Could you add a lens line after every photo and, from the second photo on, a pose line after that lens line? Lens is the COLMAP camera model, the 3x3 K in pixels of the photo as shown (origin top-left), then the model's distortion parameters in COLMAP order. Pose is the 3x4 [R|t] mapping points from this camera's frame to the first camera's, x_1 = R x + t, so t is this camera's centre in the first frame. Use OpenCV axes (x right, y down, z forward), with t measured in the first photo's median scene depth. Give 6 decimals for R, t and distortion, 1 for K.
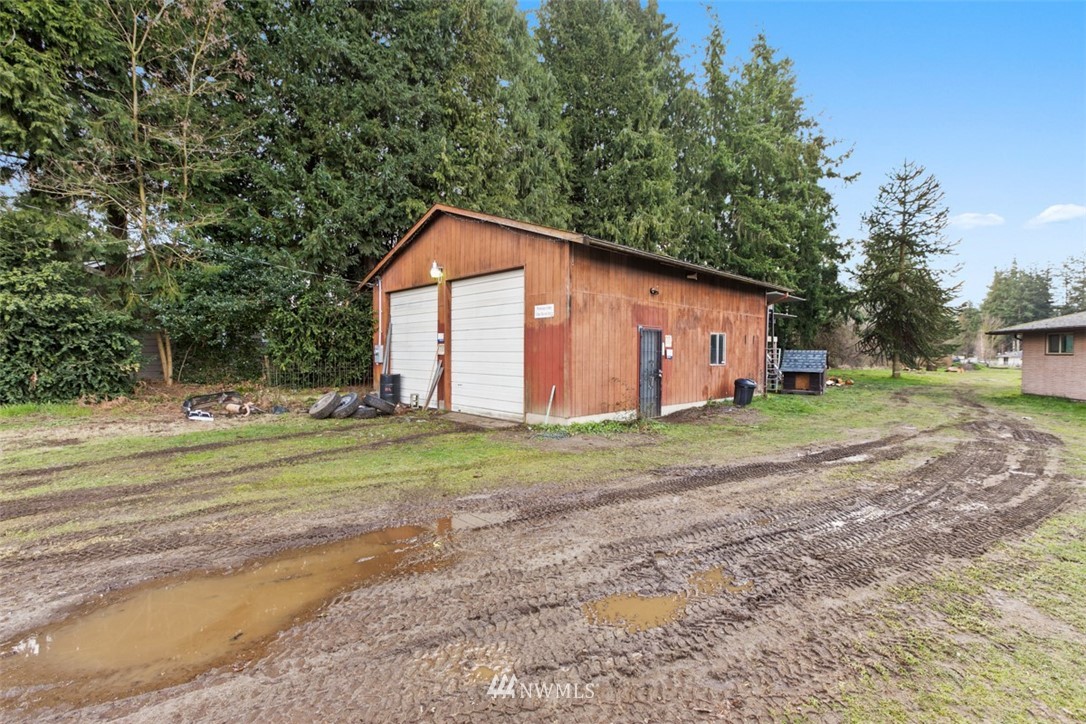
lens RADIAL K [[482.1, 0, 549.3], [0, 482.1, 364.5], [0, 0, 1]] dist [-0.003407, 0.001316]
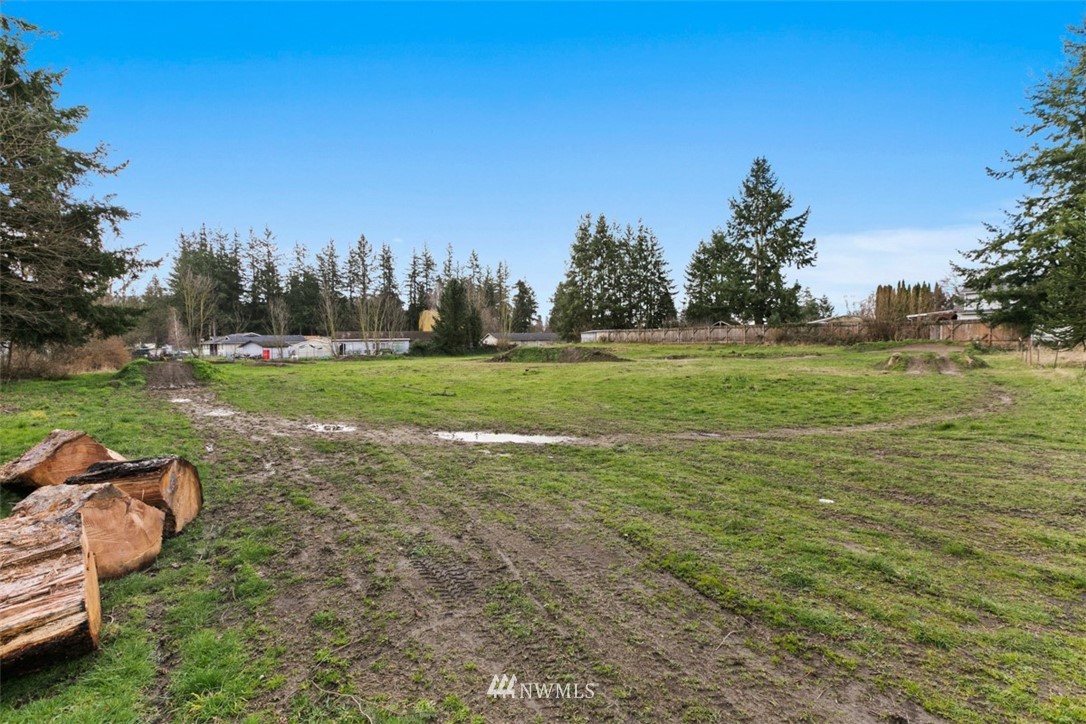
lens RADIAL K [[482.1, 0, 544.9], [0, 482.1, 356.7], [0, 0, 1]] dist [-0.003407, 0.001316]
pose [[0.171998, -0.041555, 0.984220, 2.761101], [0.037047, 0.998676, 0.035692, -0.033682], [-0.984400, 0.030324, 0.173310, 3.257670]]
